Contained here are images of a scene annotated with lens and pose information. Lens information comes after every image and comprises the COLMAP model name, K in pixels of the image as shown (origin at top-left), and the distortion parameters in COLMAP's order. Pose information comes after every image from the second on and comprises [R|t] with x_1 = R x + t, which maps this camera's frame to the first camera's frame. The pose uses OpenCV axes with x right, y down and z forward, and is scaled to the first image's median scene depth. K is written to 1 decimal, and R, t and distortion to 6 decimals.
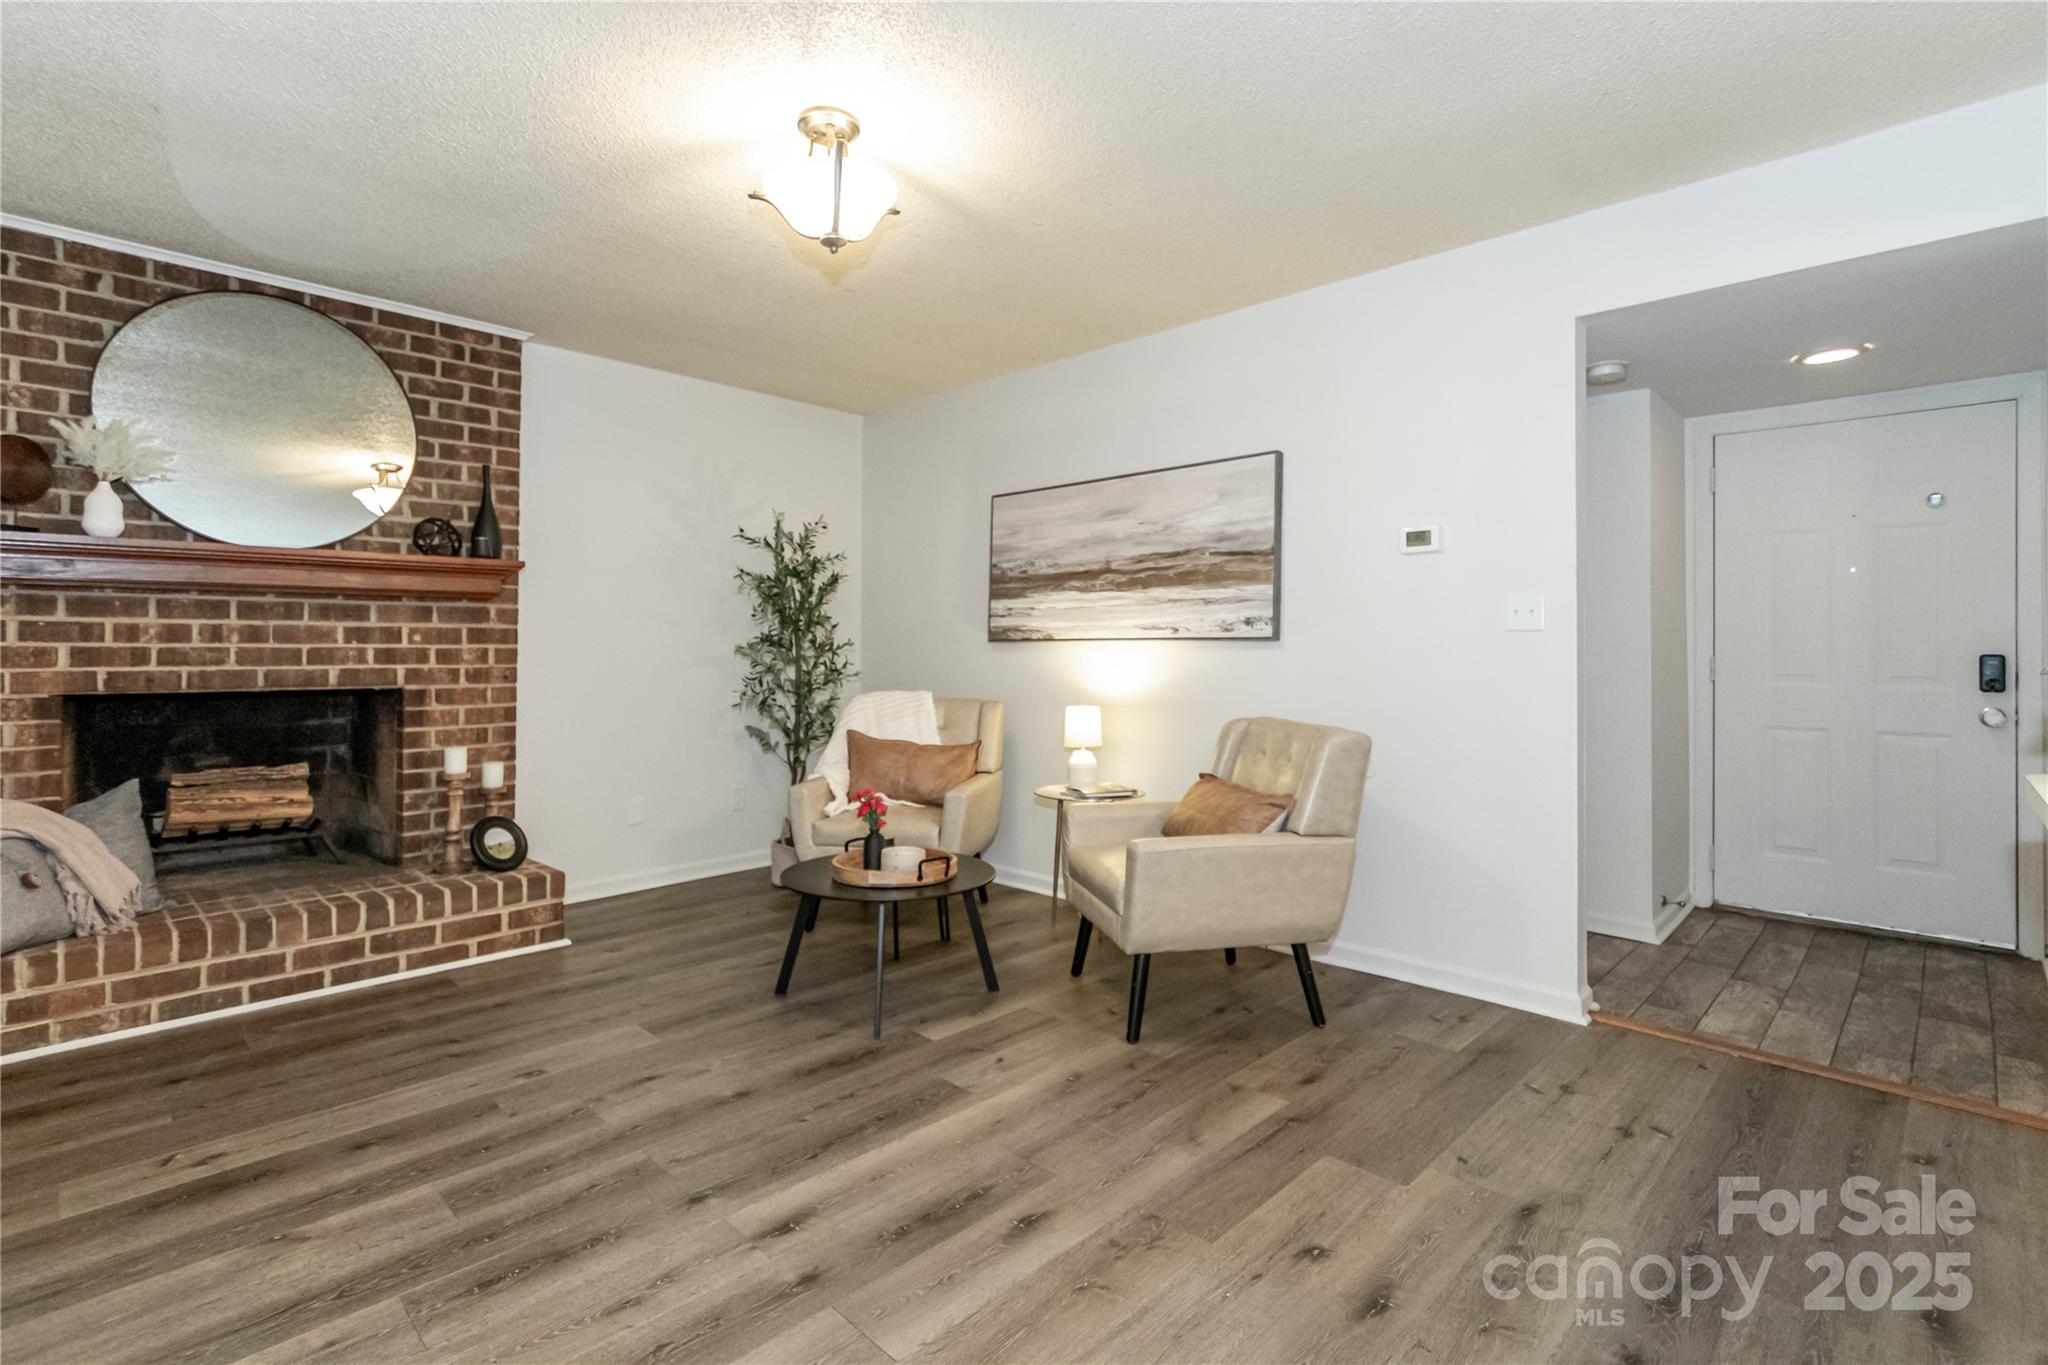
lens RADIAL K [[955.5, 0, 1032.3], [0, 955.5, 622.4], [0, 0, 1]] dist [0.000863, -0.000516]
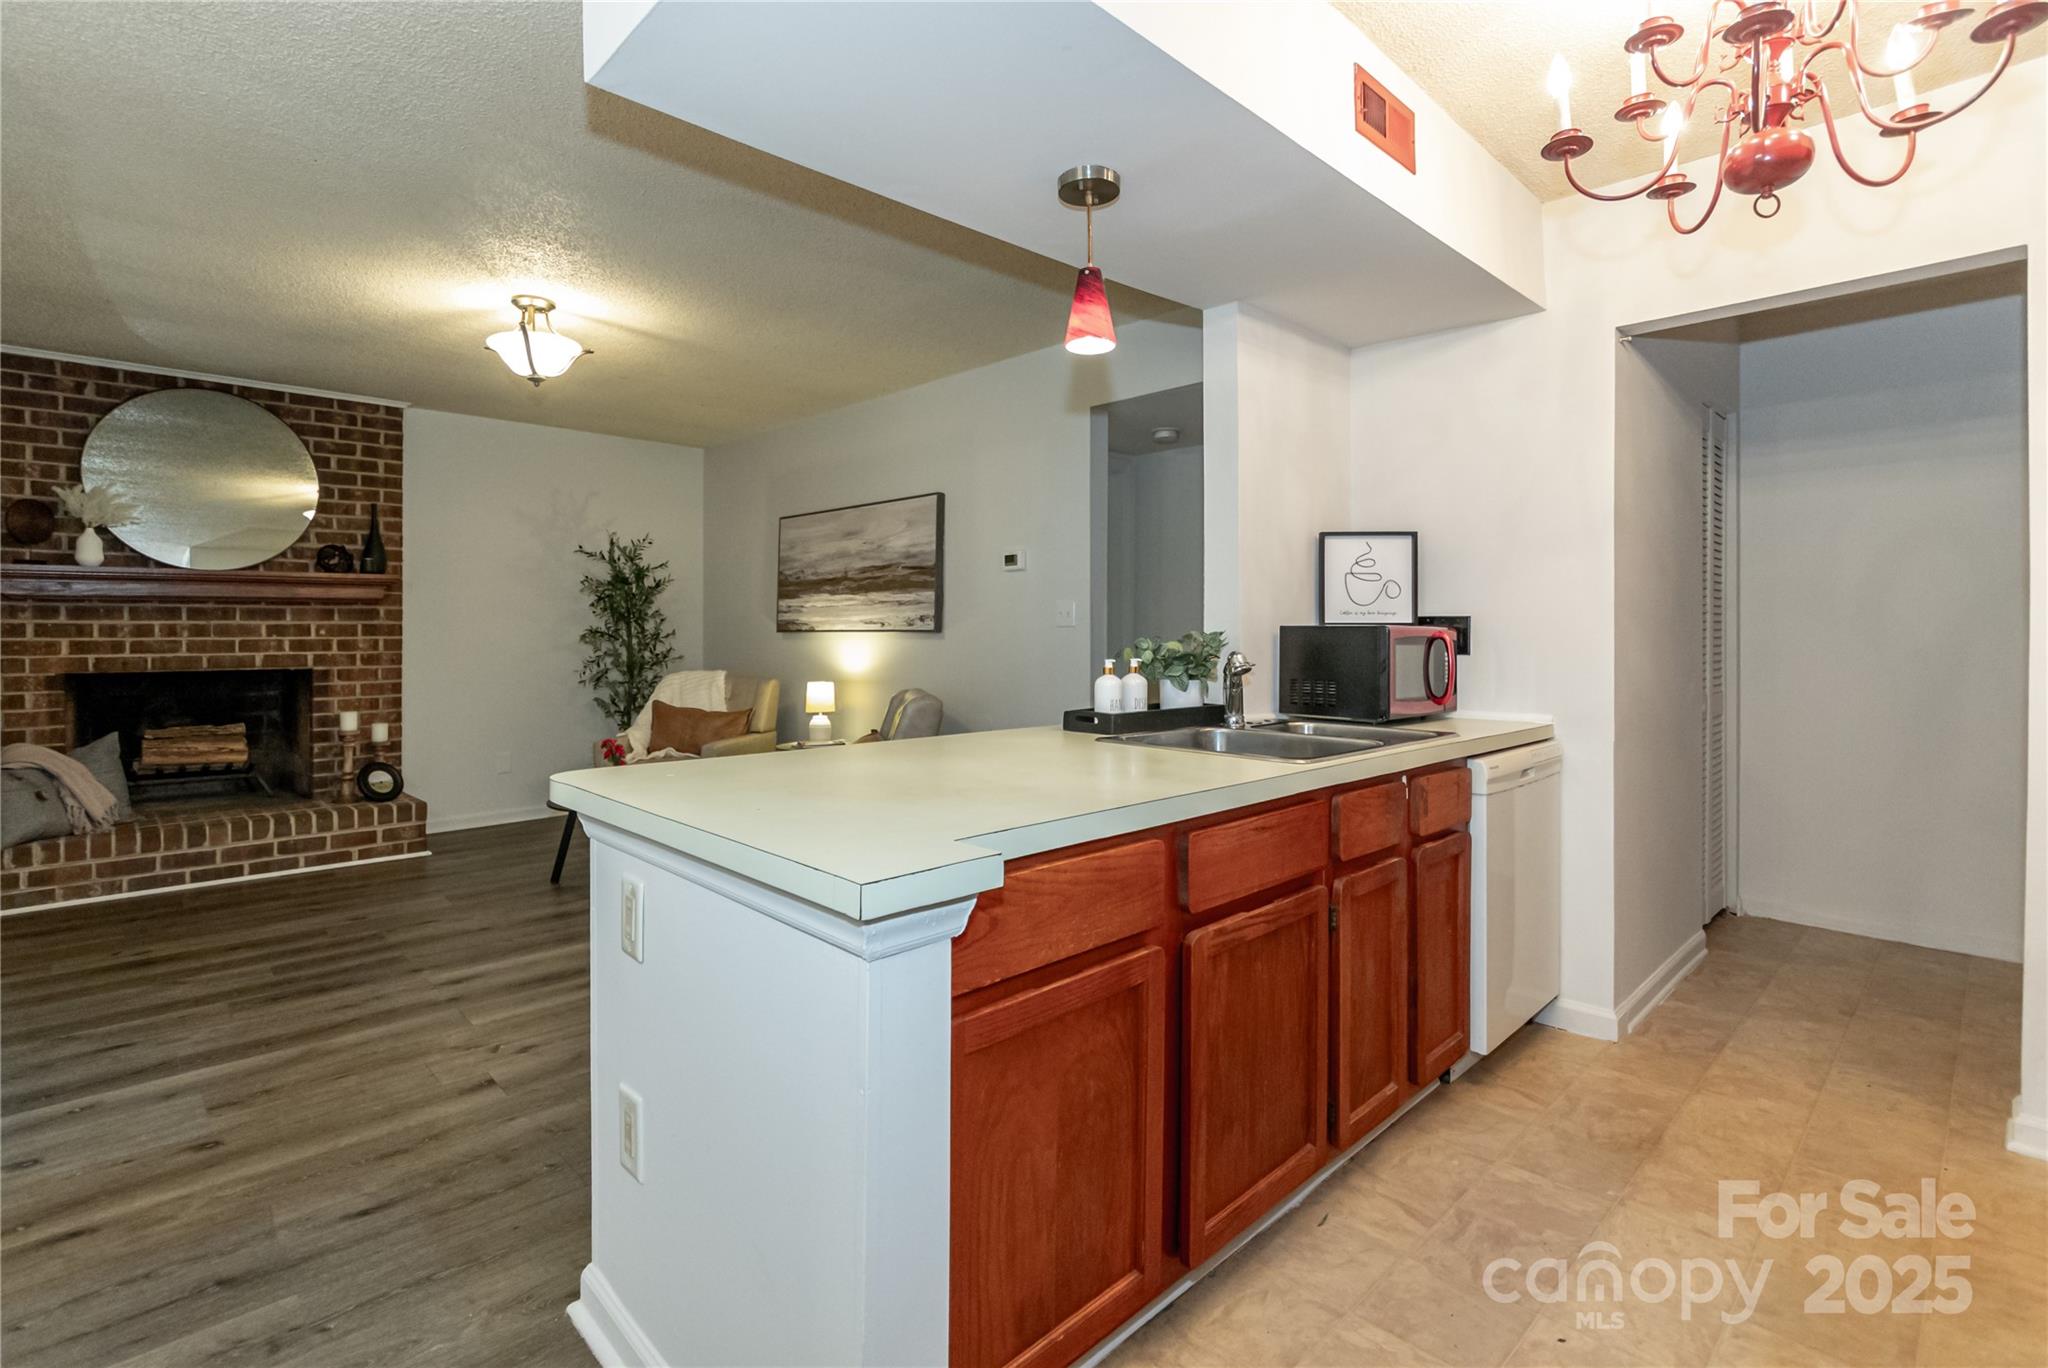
lens RADIAL K [[961.6, 0, 1027.4], [0, 961.6, 613.9], [0, 0, 1]] dist [0.000018, 0.000063]
pose [[0.999507, -0.003117, -0.031251, 0.426724], [0.003509, 0.999916, 0.012482, -0.024468], [0.031210, -0.012586, 0.999434, -0.358418]]
